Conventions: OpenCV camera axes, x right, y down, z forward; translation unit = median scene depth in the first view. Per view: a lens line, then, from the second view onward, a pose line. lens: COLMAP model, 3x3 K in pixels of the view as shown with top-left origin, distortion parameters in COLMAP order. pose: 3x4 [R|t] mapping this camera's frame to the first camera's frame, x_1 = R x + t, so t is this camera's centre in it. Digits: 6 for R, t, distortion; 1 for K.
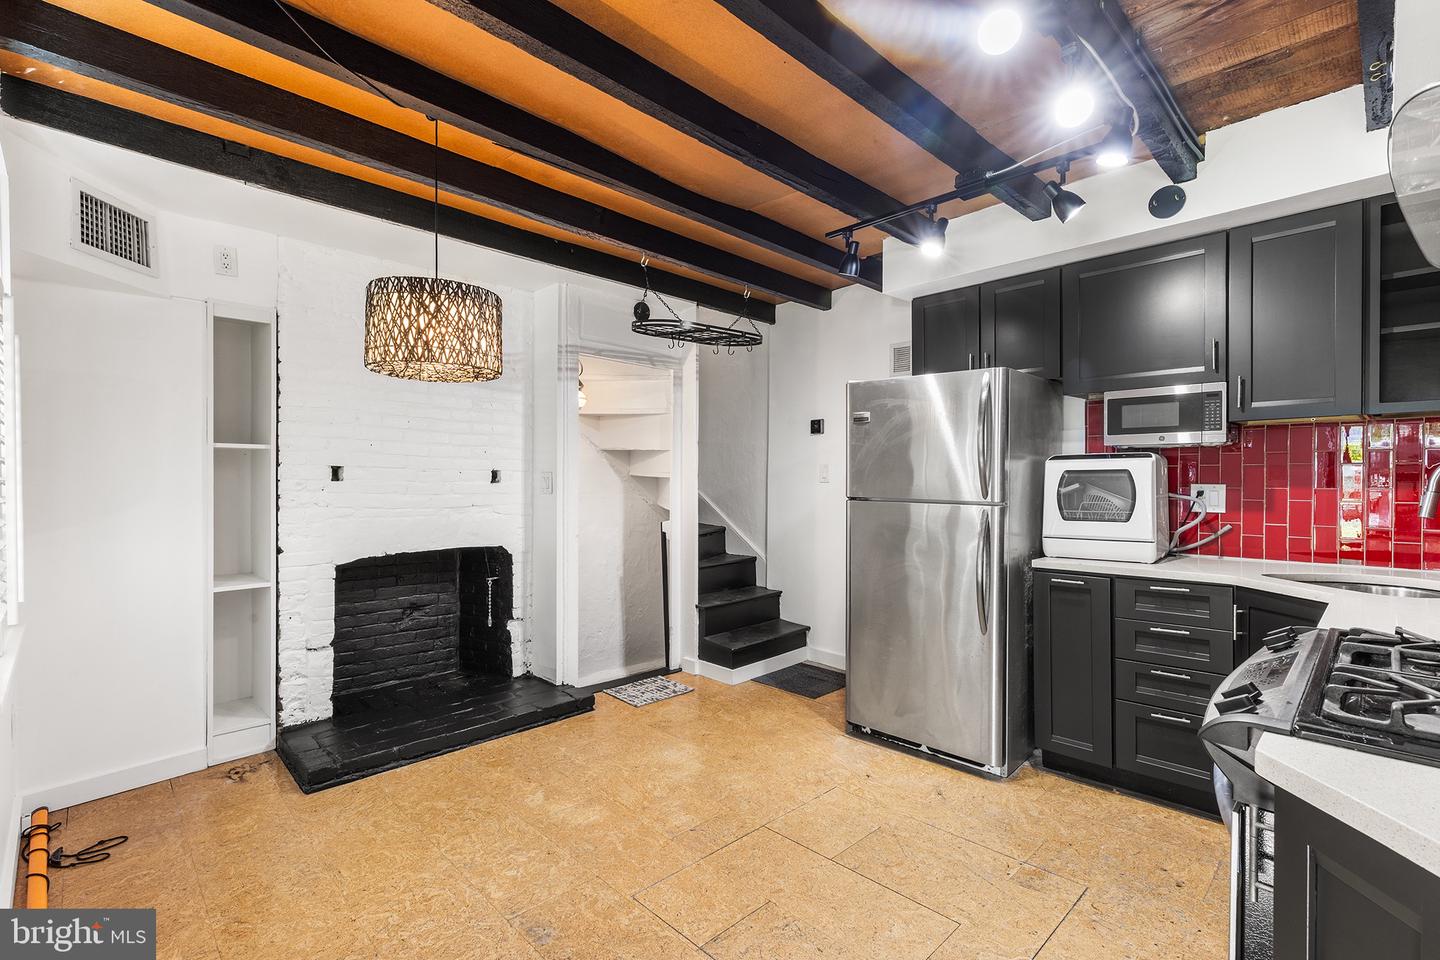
lens RADIAL K [[655.2, 0, 733.1], [0, 655.2, 482.7], [0, 0, 1]] dist [0.004205, -0.000986]
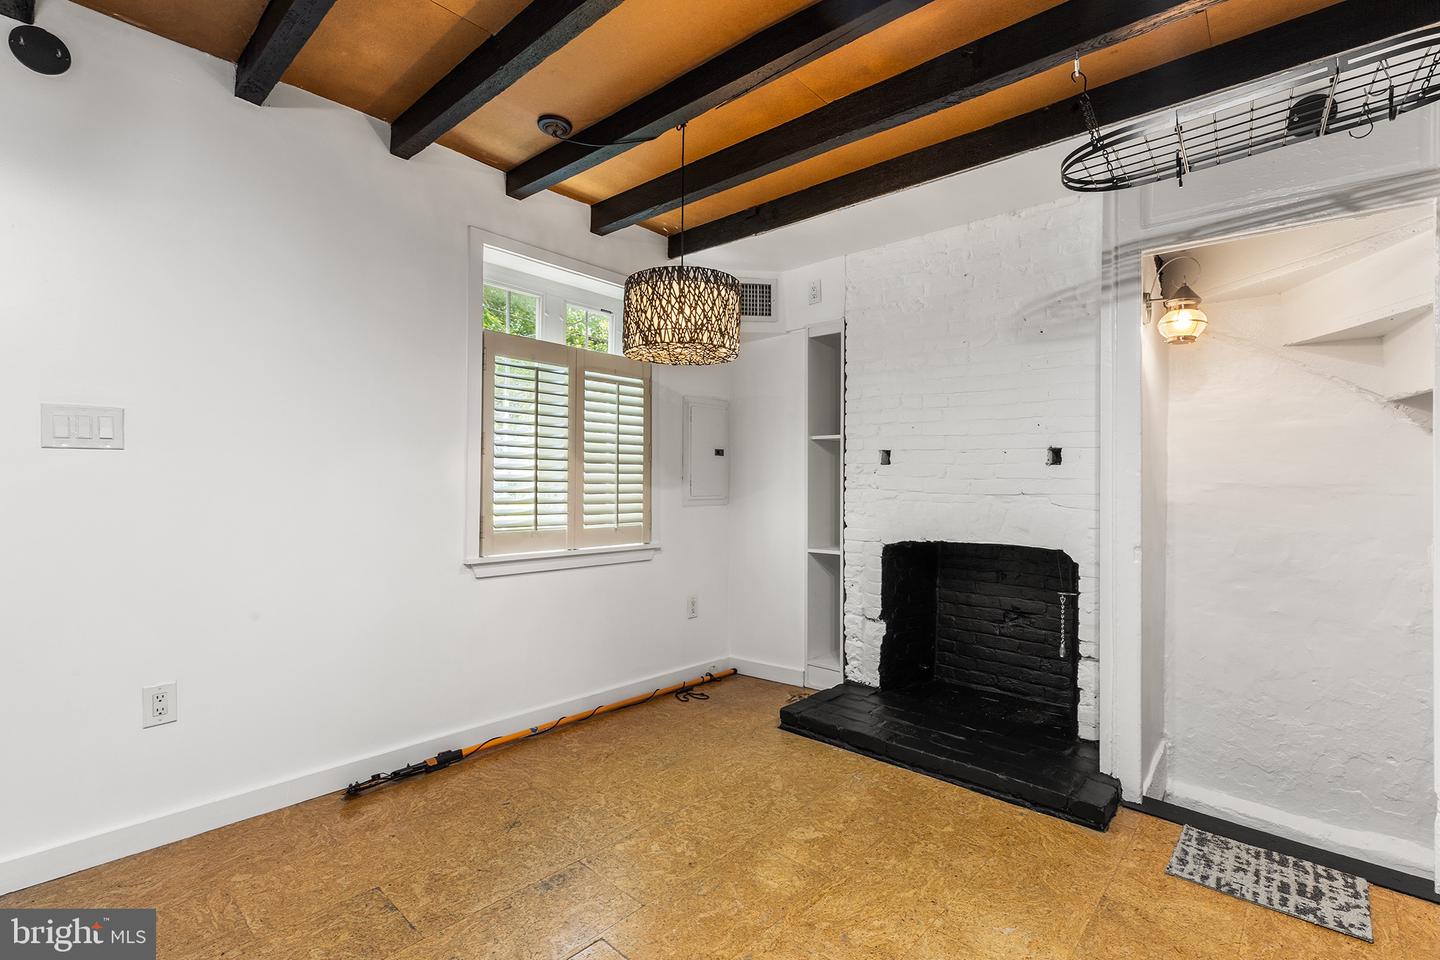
lens RADIAL K [[655.2, 0, 724.8], [0, 655.2, 474.8], [0, 0, 1]] dist [0.004205, -0.000986]
pose [[0.048208, -0.012735, -0.998756, 0.456054], [-0.013140, 0.999824, -0.013383, 0.032858], [0.998751, 0.013769, 0.048032, 0.728930]]
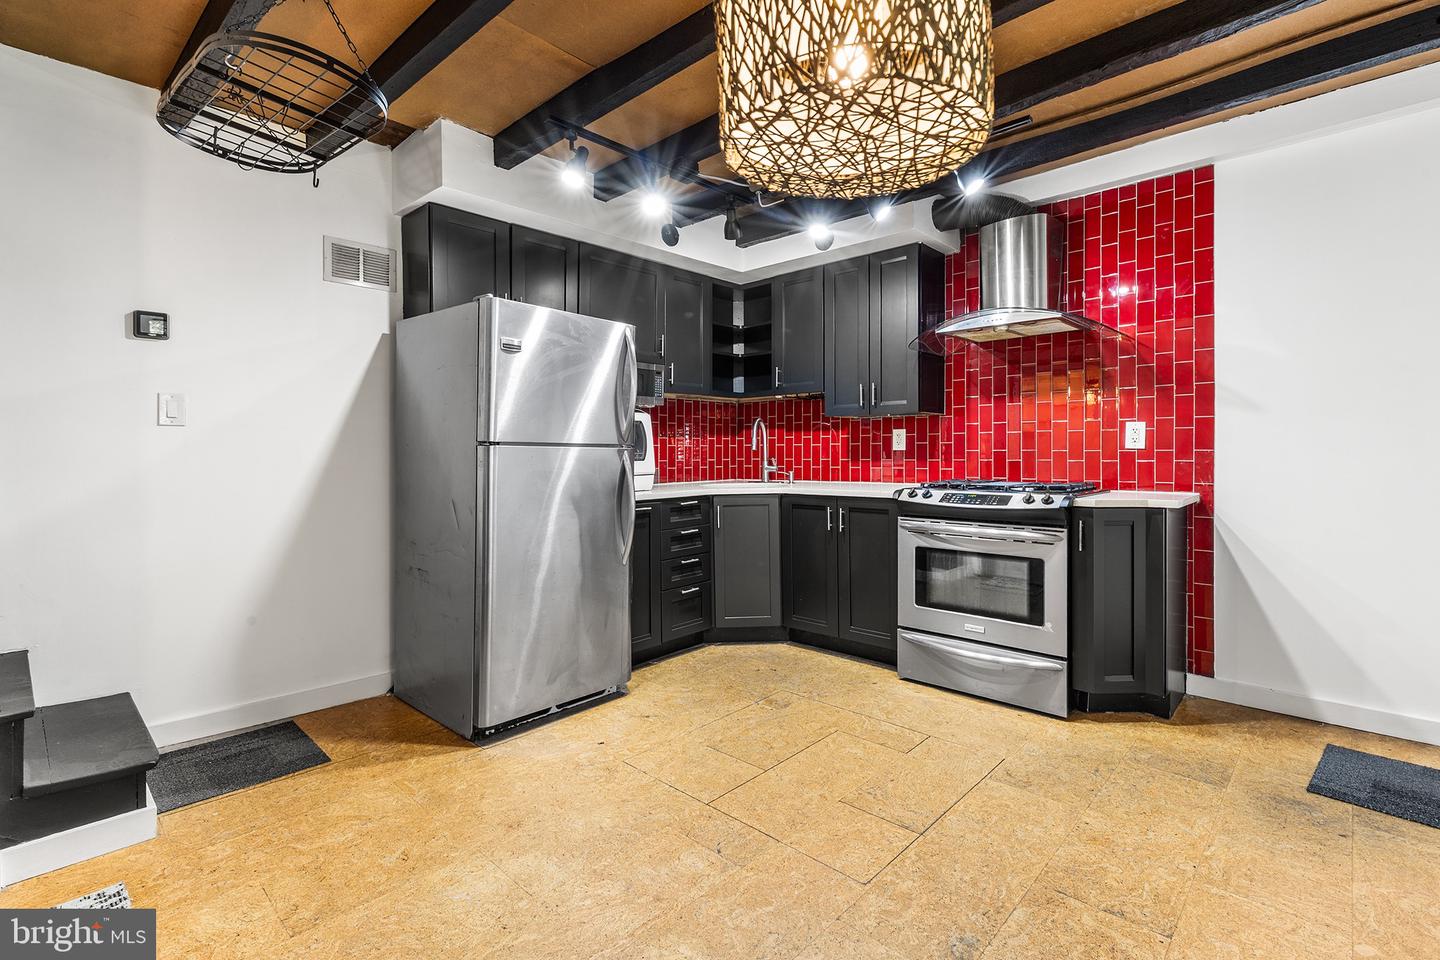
lens RADIAL K [[655.2, 0, 726.0], [0, 655.2, 455.3], [0, 0, 1]] dist [0.004205, -0.000986]
pose [[-0.025310, -0.006397, 0.999659, -0.663310], [0.009994, 0.999928, 0.006652, 0.038067], [-0.999630, 0.010159, -0.025244, 0.788271]]
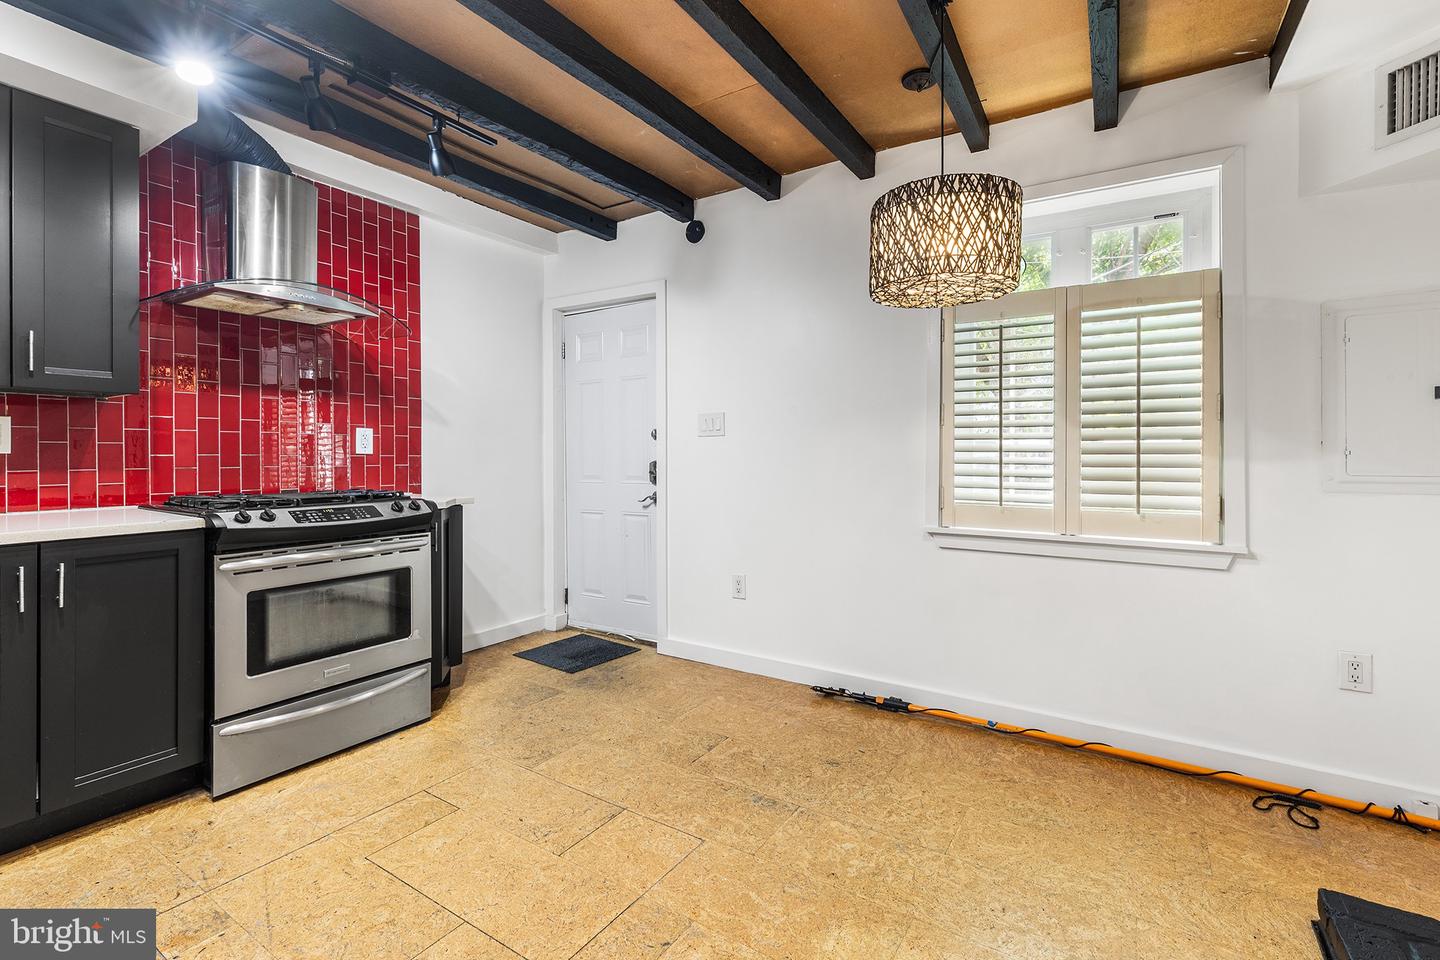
lens RADIAL K [[655.2, 0, 716.7], [0, 655.2, 455.5], [0, 0, 1]] dist [0.004205, -0.000986]
pose [[-0.979524, -0.002723, -0.201310, 0.016452], [-0.003942, 0.999976, 0.005653, 0.034936], [0.201290, 0.006331, -0.979511, 1.284395]]
